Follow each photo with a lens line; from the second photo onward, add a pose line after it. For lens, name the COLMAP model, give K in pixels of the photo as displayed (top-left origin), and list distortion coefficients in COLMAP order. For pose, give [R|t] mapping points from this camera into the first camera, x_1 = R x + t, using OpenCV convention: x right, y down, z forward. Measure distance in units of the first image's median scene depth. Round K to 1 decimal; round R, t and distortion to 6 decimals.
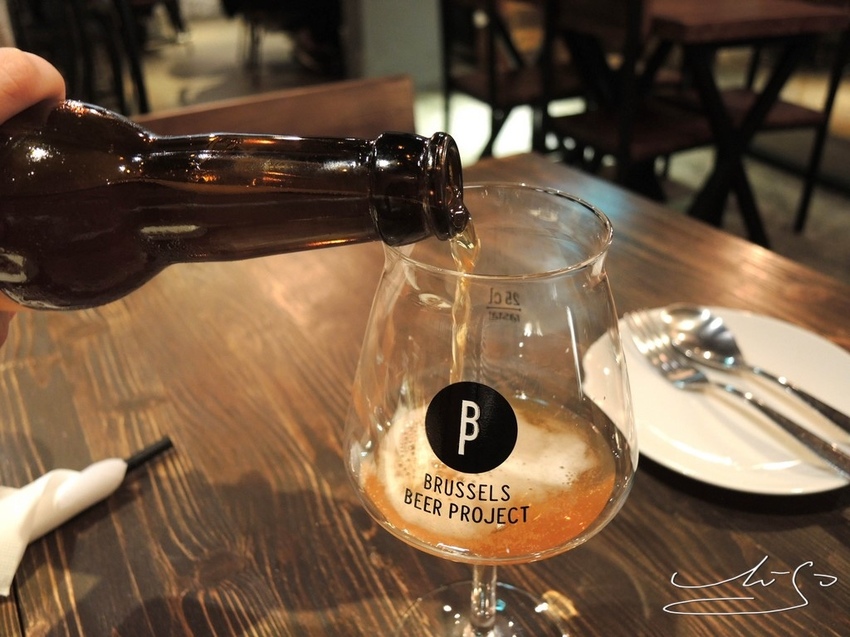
lens RADIAL K [[727.0, 0, 425.0], [0, 727.0, 318.5], [0, 0, 1]] dist [-0.015249, -0.113943]
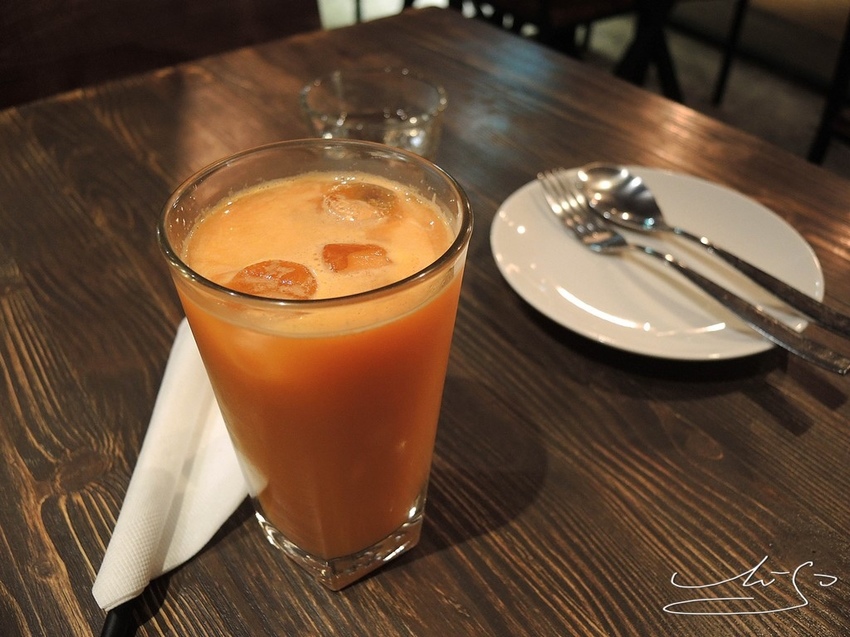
lens RADIAL K [[727.0, 0, 425.0], [0, 727.0, 318.5], [0, 0, 1]] dist [-0.015249, -0.113943]
pose [[0.994155, -0.040159, 0.100219, 0.037449], [0.023886, 0.987057, 0.158579, 0.027532], [-0.105291, -0.155258, 0.982247, 0.097814]]
